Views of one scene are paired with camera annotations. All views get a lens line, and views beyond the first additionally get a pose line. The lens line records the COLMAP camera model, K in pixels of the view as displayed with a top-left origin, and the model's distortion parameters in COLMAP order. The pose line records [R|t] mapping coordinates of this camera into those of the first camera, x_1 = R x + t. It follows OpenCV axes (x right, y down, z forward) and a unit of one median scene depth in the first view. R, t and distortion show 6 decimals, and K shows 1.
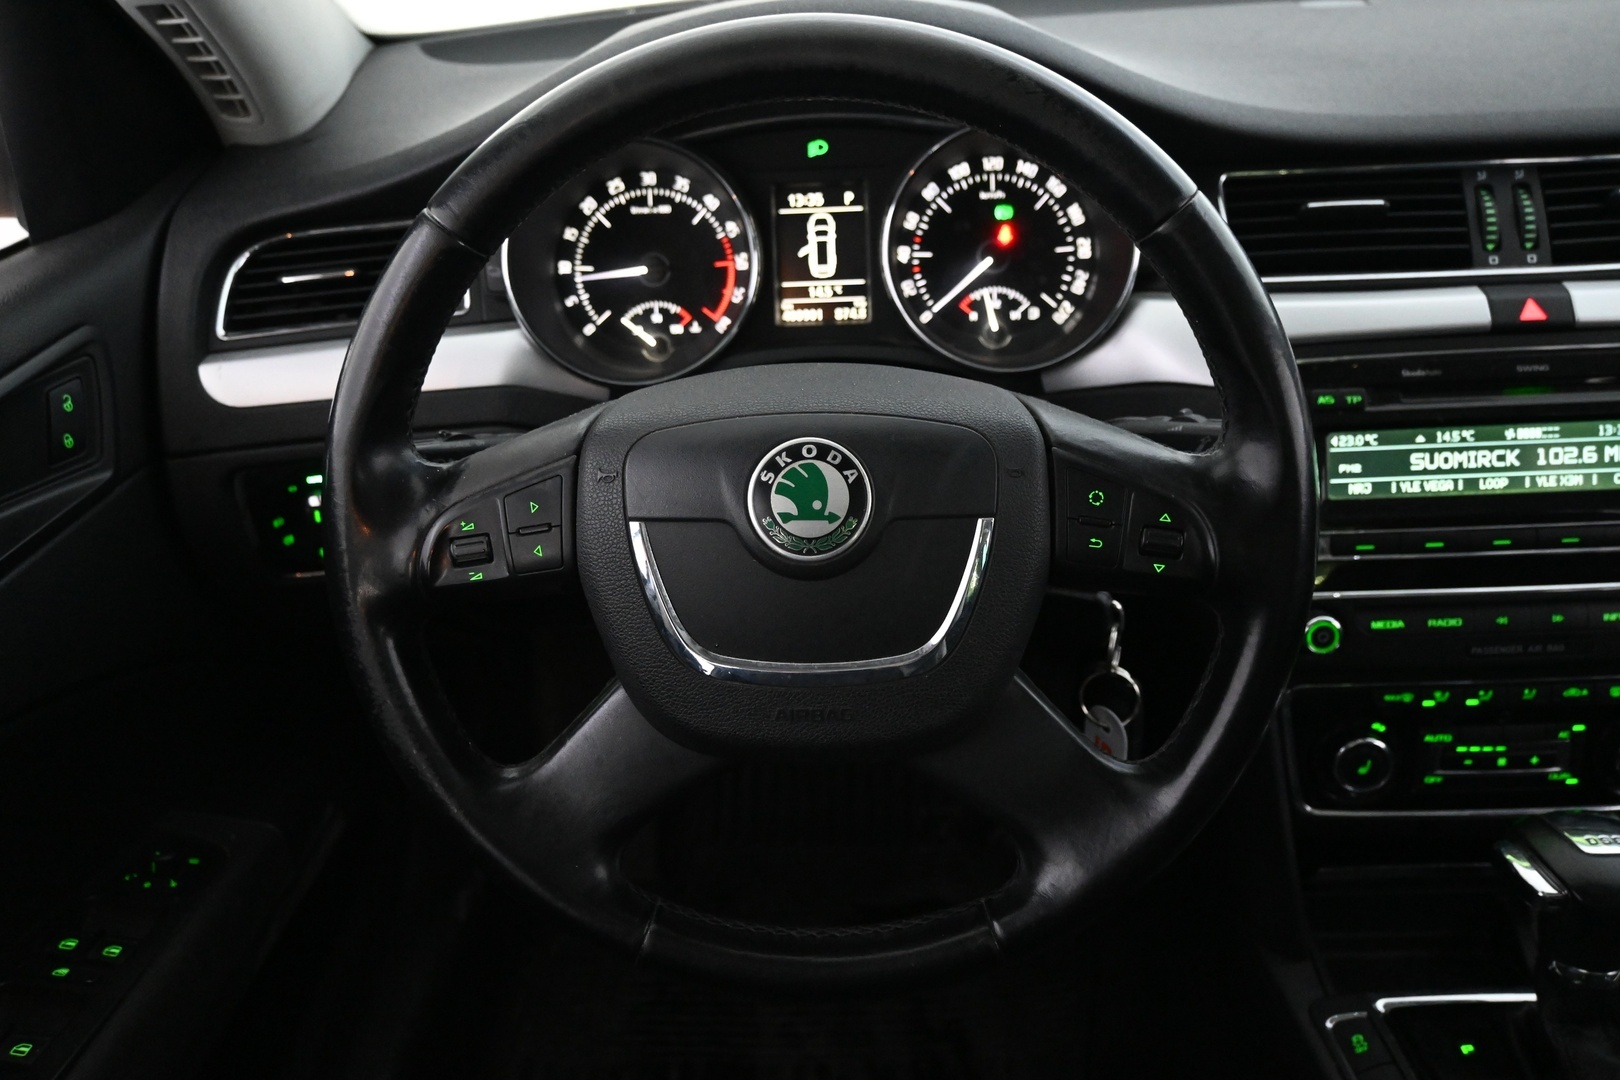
lens RADIAL K [[1305.5, 0, 817.3], [0, 1305.5, 544.8], [0, 0, 1]] dist [-0.000725, 0.002741]
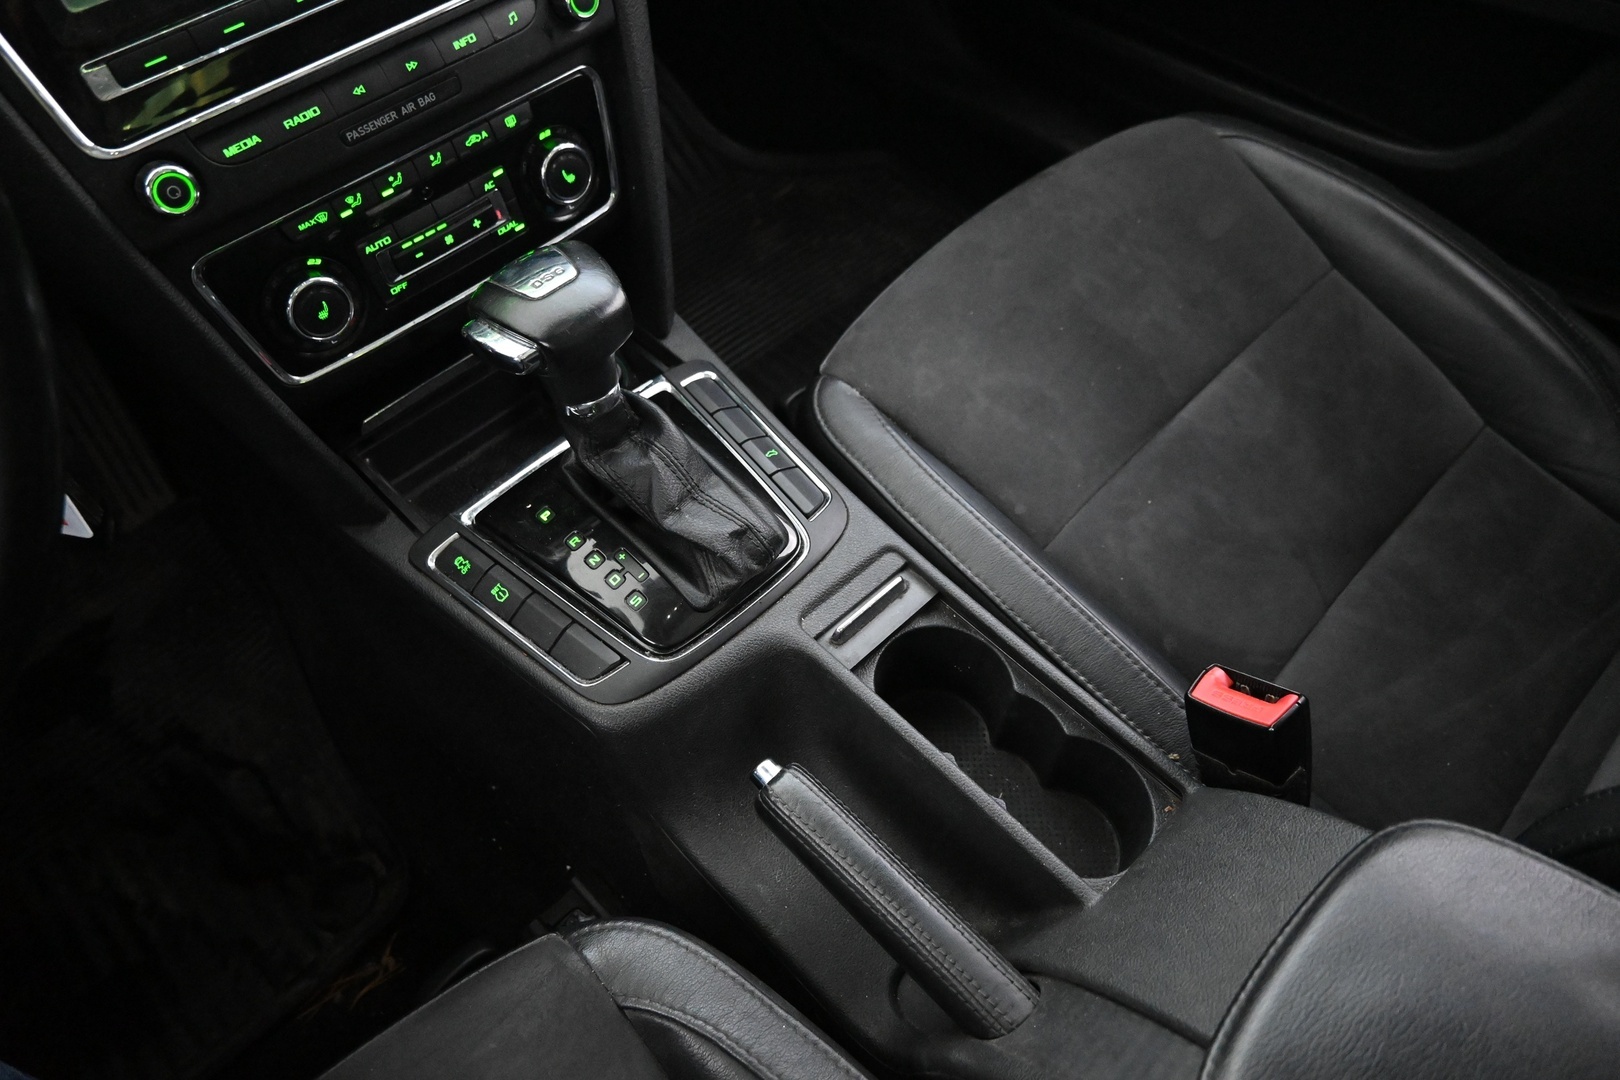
lens RADIAL K [[1104.5, 0, 807.1], [0, 1104.5, 539.9], [0, 0, 1]] dist [-0.003505, 0.001071]
pose [[0.699717, -0.551918, 0.453633, 0.218327], [0.340076, 0.815728, 0.467907, 0.056243], [-0.628288, -0.173133, 0.758472, 0.183191]]
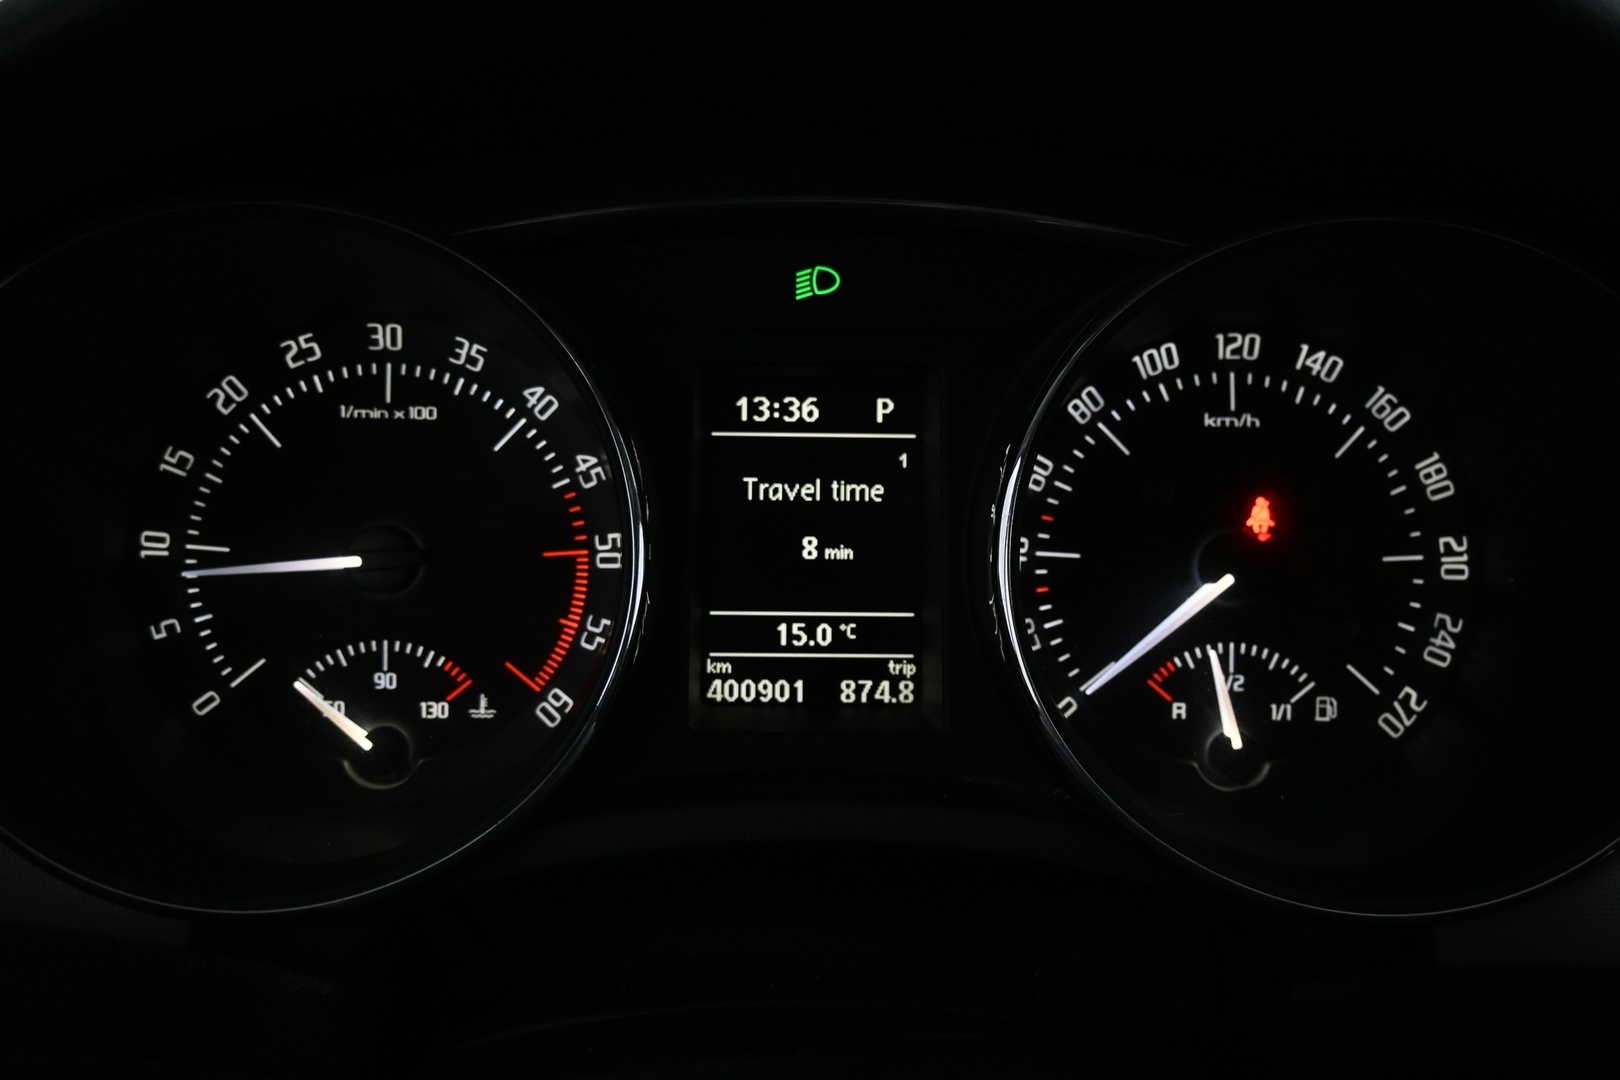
lens RADIAL K [[1489.7, 0, 807.3], [0, 1489.7, 544.3], [0, 0, 1]] dist [0.002546, 0.000000]
pose [[0.997007, 0.045791, 0.062294, -0.028271], [-0.034621, 0.984862, -0.169846, -0.156413], [-0.069129, 0.167181, 0.983500, 0.596592]]
